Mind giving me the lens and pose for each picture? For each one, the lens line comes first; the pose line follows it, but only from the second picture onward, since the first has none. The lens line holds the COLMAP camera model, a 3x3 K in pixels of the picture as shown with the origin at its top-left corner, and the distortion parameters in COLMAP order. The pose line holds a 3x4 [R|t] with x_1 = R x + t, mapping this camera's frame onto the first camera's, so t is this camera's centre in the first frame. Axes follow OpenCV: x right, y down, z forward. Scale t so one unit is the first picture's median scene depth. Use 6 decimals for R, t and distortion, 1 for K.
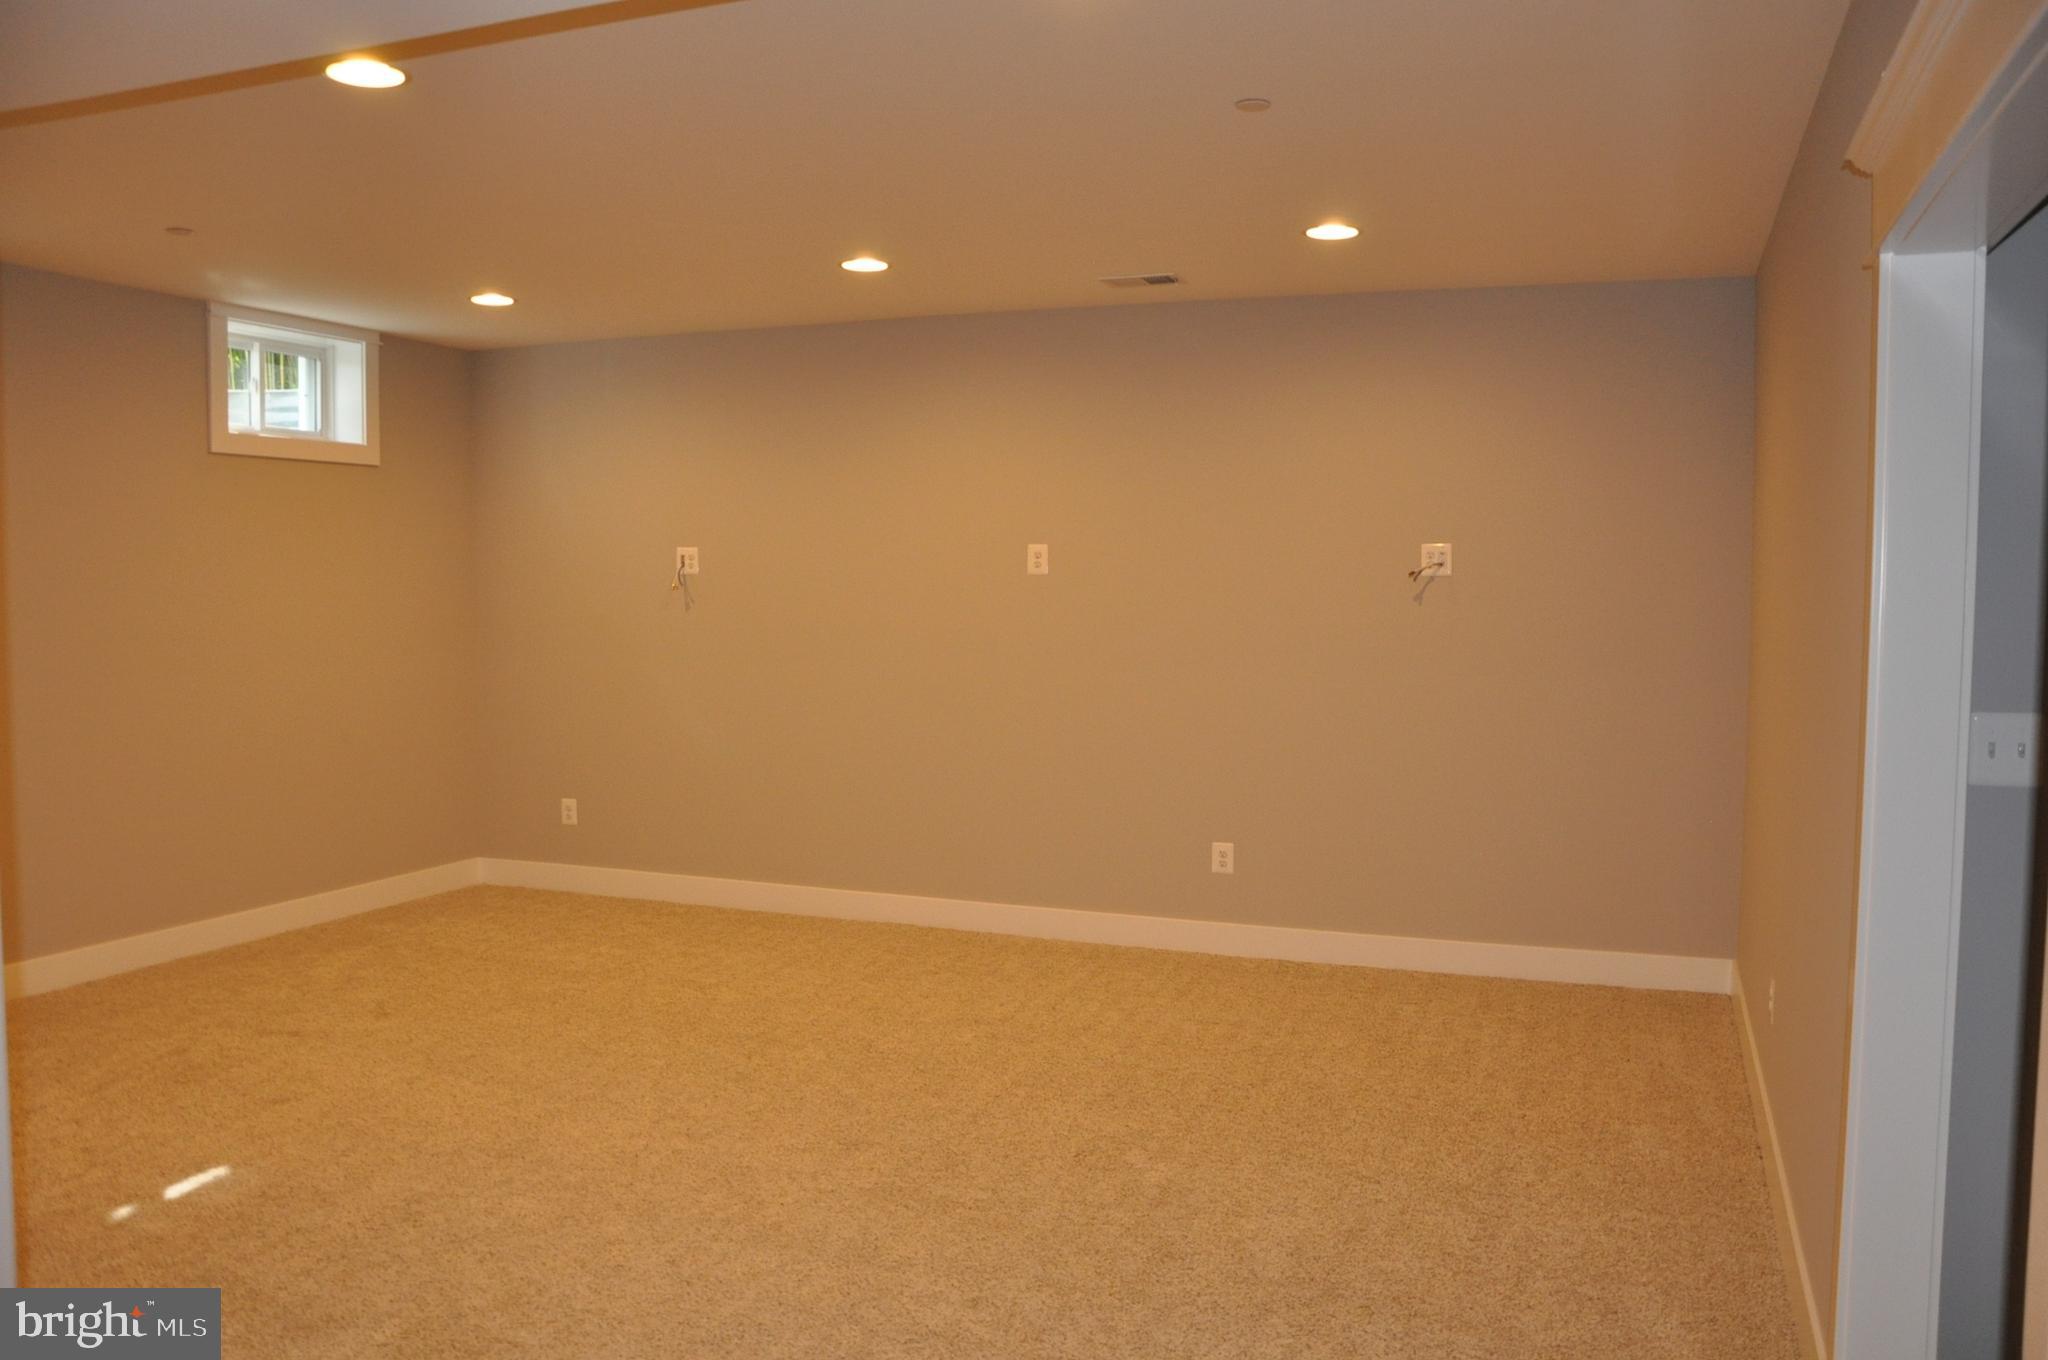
lens RADIAL K [[1603.6, 0, 1026.3], [0, 1603.6, 682.9], [0, 0, 1]] dist [-0.163317, 0.130983]
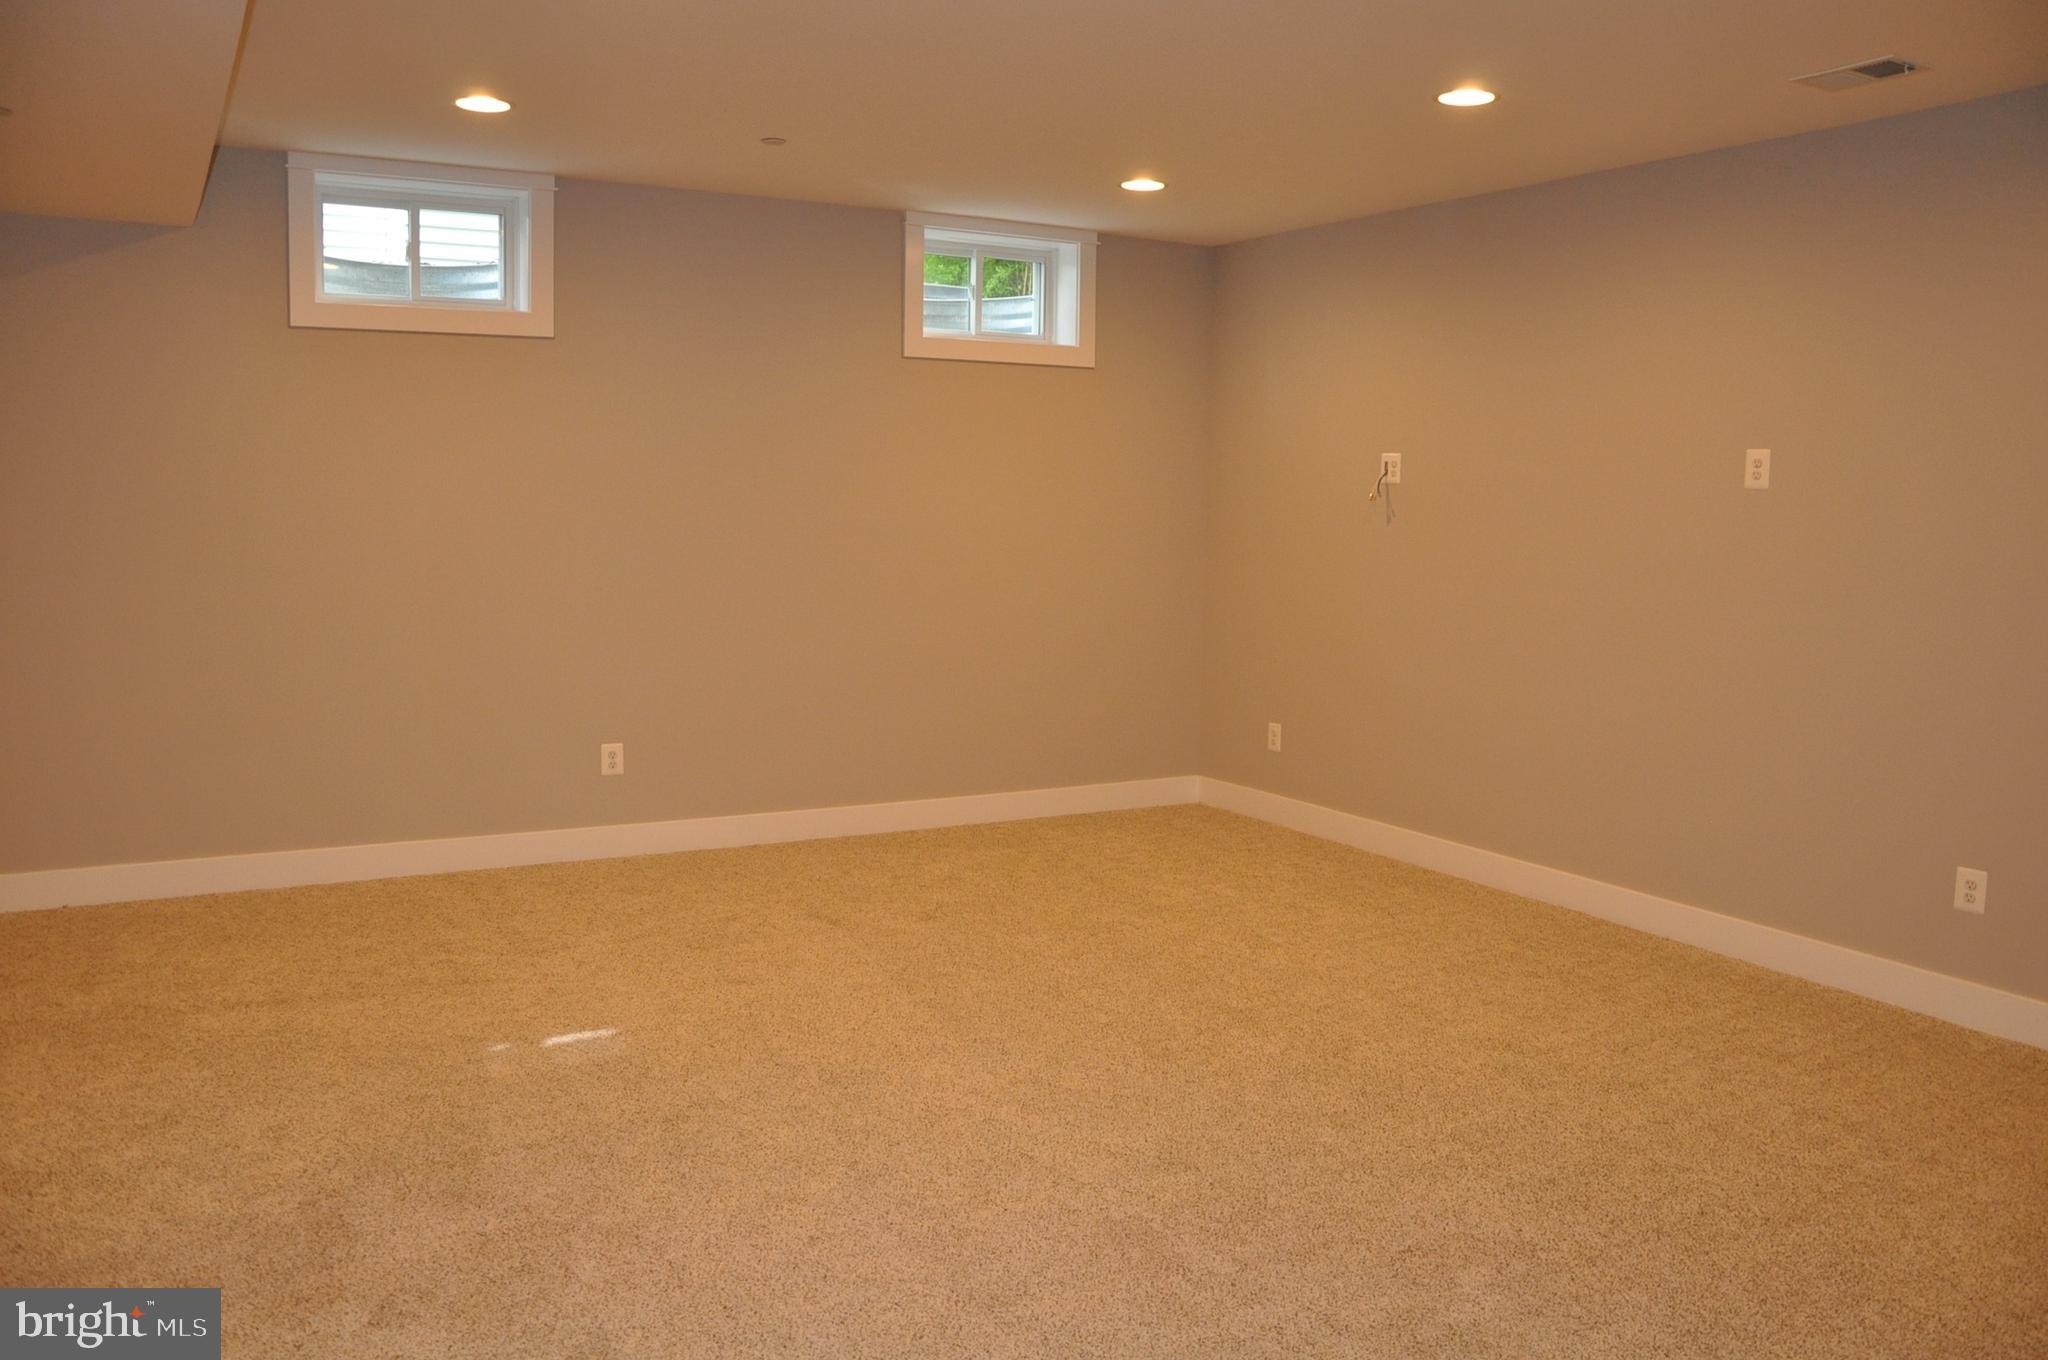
lens RADIAL K [[1603.6, 0, 1026.3], [0, 1603.6, 682.9], [0, 0, 1]] dist [-0.163317, 0.130983]
pose [[0.780295, 0.082132, -0.619996, 0.236561], [-0.053097, 0.996460, 0.065178, -0.005395], [0.623154, -0.017939, 0.781893, 0.228463]]
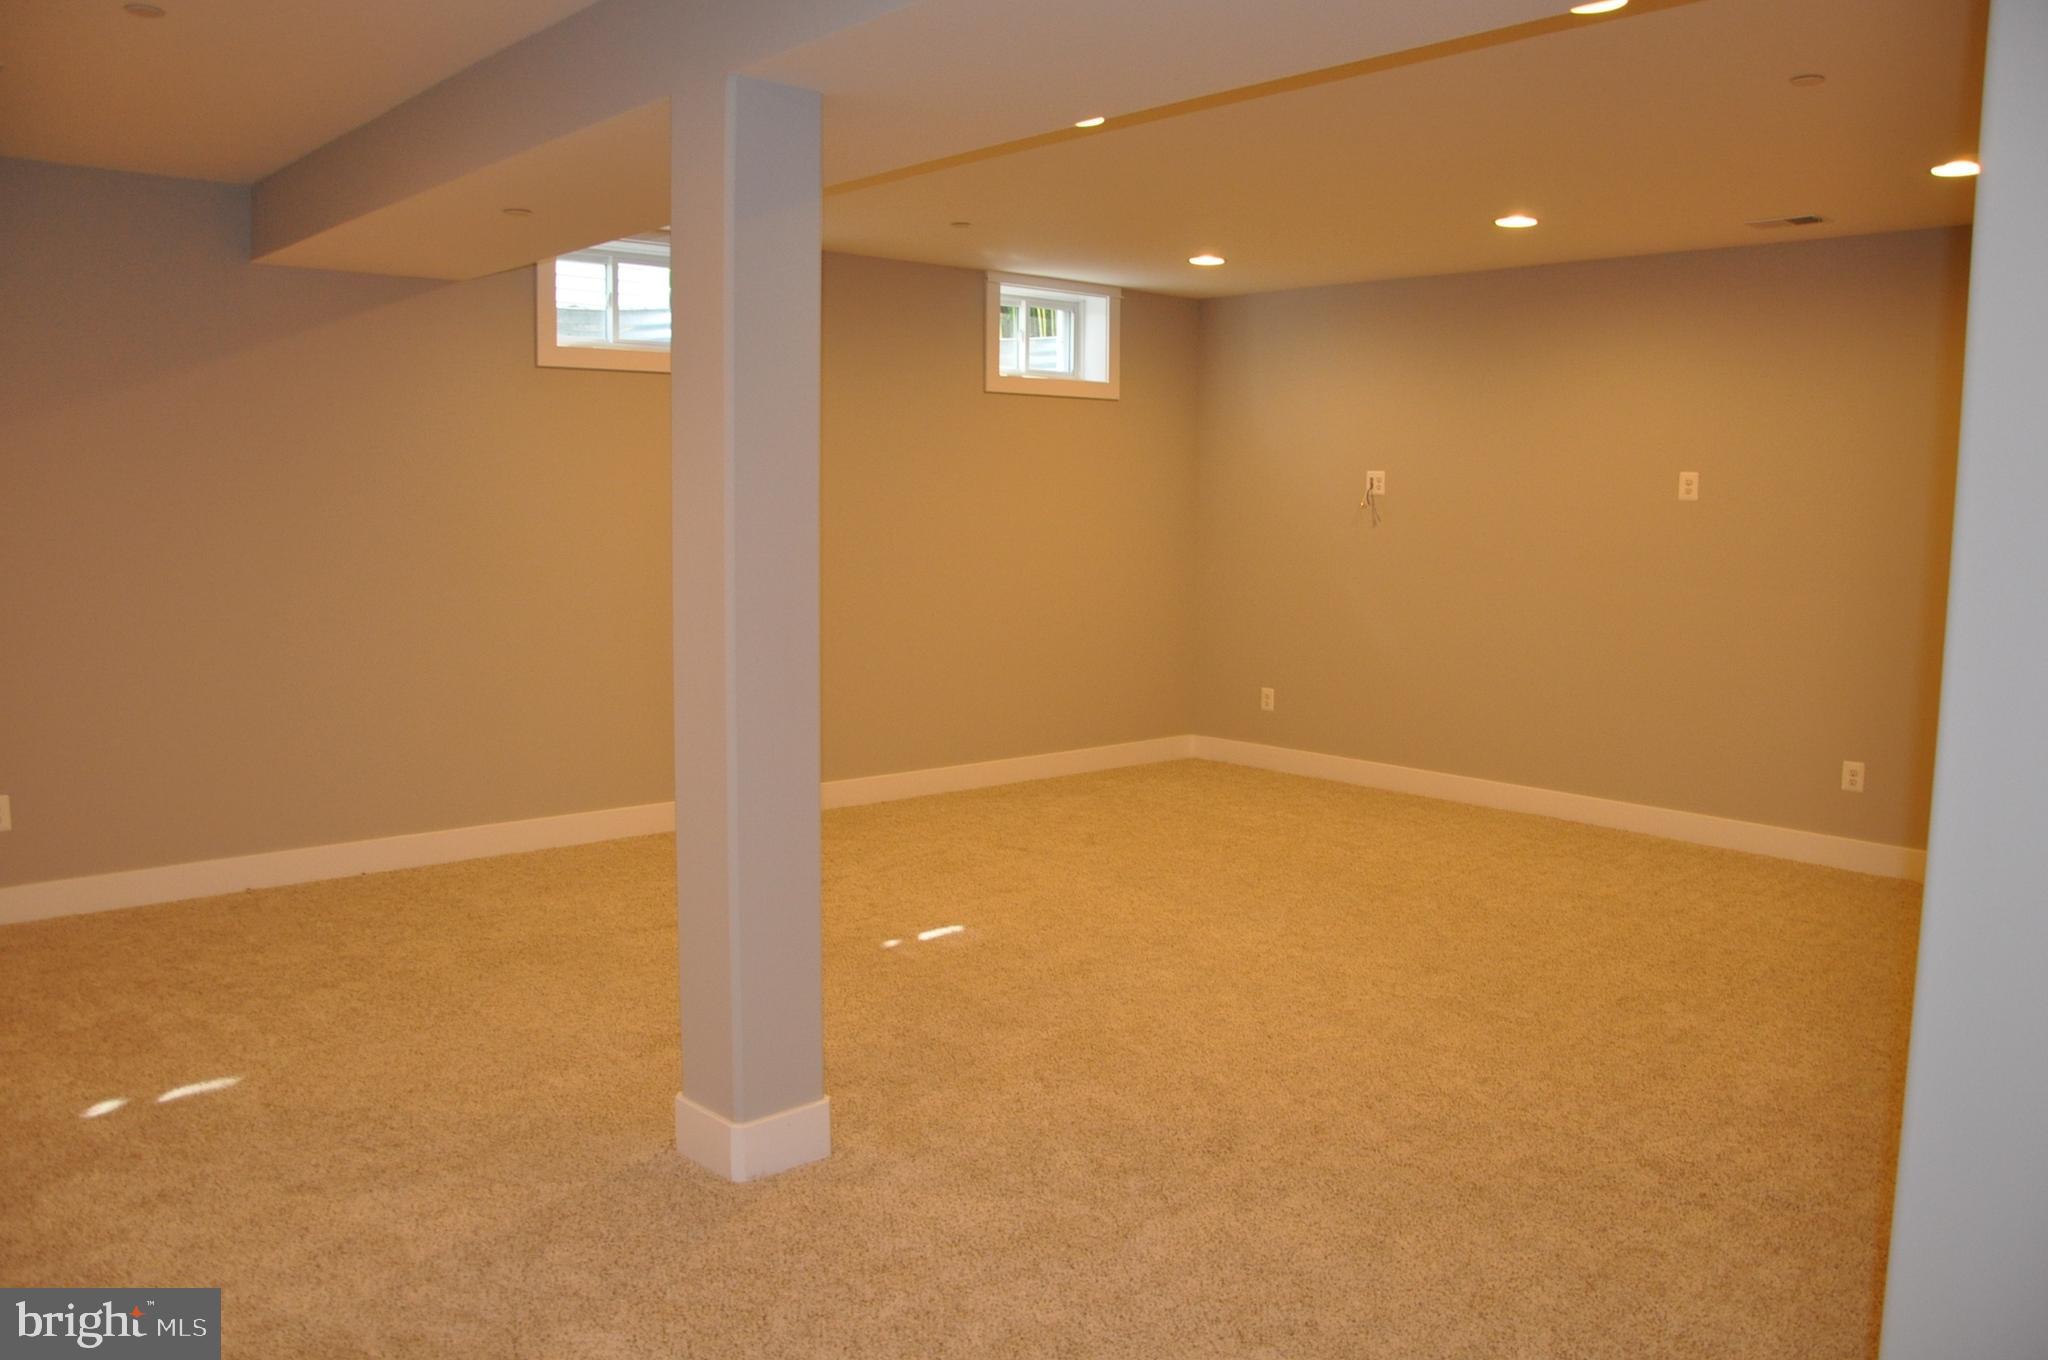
lens RADIAL K [[1603.6, 0, 1026.3], [0, 1603.6, 682.9], [0, 0, 1]] dist [-0.163317, 0.130983]
pose [[0.889283, 0.057775, -0.453693, 0.109262], [-0.035273, 0.997698, 0.057912, 0.010767], [0.455995, -0.035497, 0.889274, -0.153894]]
